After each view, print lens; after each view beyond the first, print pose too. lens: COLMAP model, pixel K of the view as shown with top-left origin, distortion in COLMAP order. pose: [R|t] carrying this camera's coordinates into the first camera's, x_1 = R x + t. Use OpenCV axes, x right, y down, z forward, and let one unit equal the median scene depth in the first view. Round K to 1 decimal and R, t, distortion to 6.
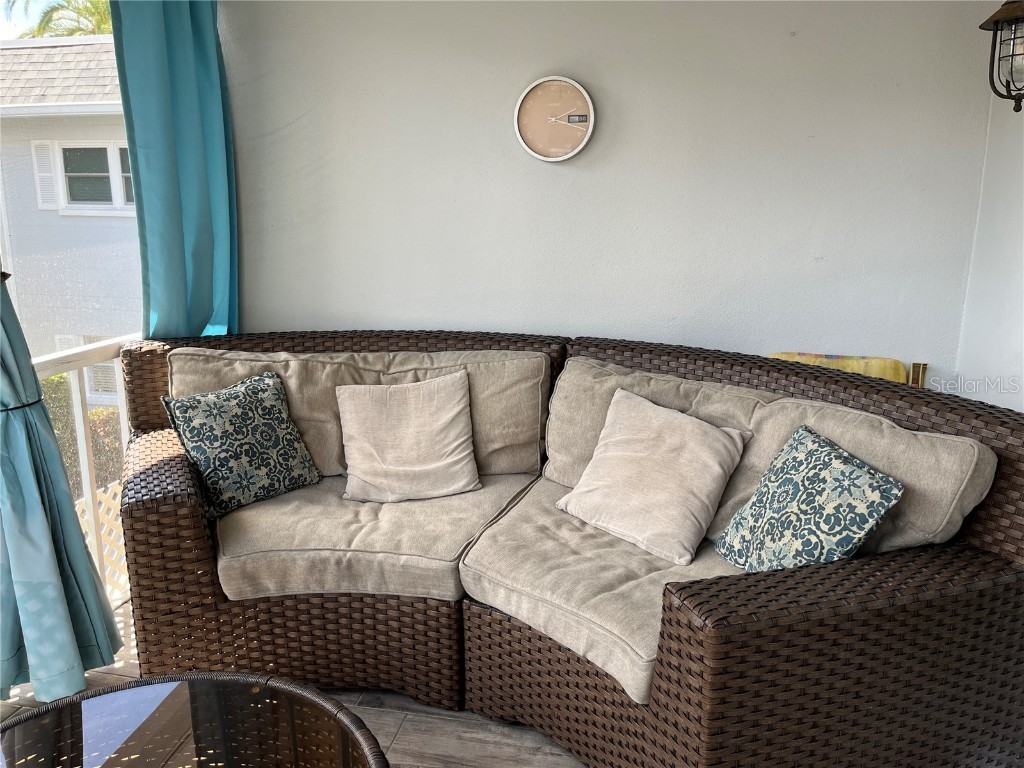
lens RADIAL K [[776.7, 0, 516.5], [0, 776.7, 389.8], [0, 0, 1]] dist [0.060625, -0.078906]
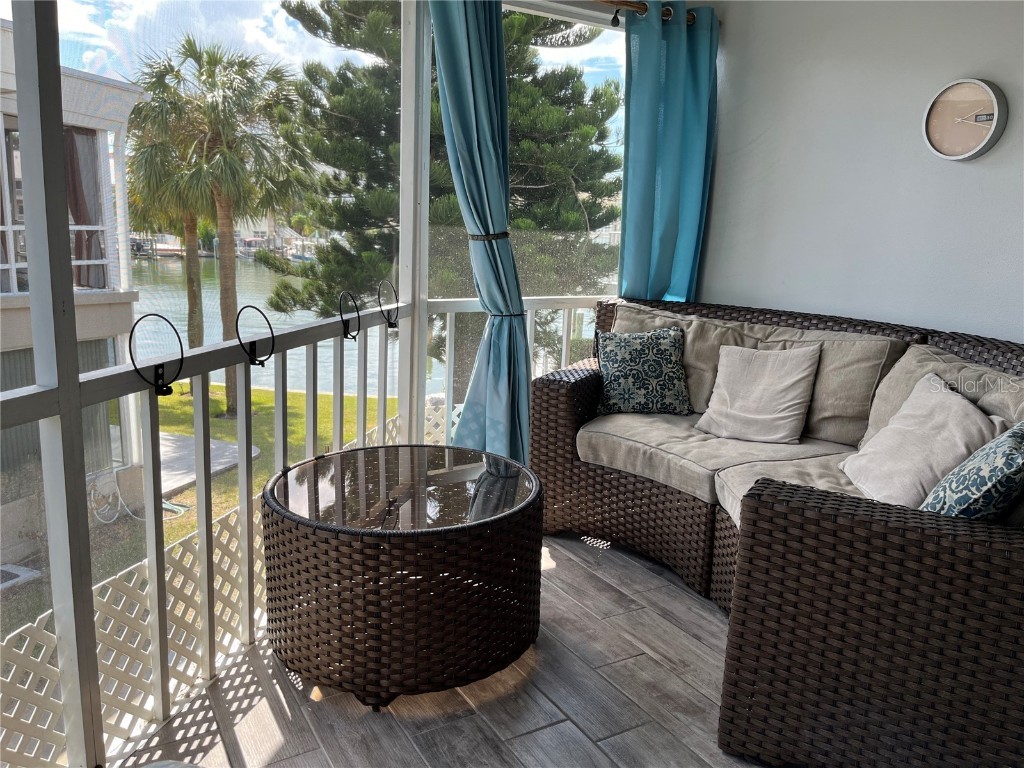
lens RADIAL K [[776.7, 0, 508.4], [0, 776.7, 383.2], [0, 0, 1]] dist [0.060625, -0.078906]
pose [[0.669461, 0.168376, -0.723514, 0.491363], [-0.205516, 0.977938, 0.037423, 0.084348], [0.713853, 0.123640, 0.689295, -0.106862]]
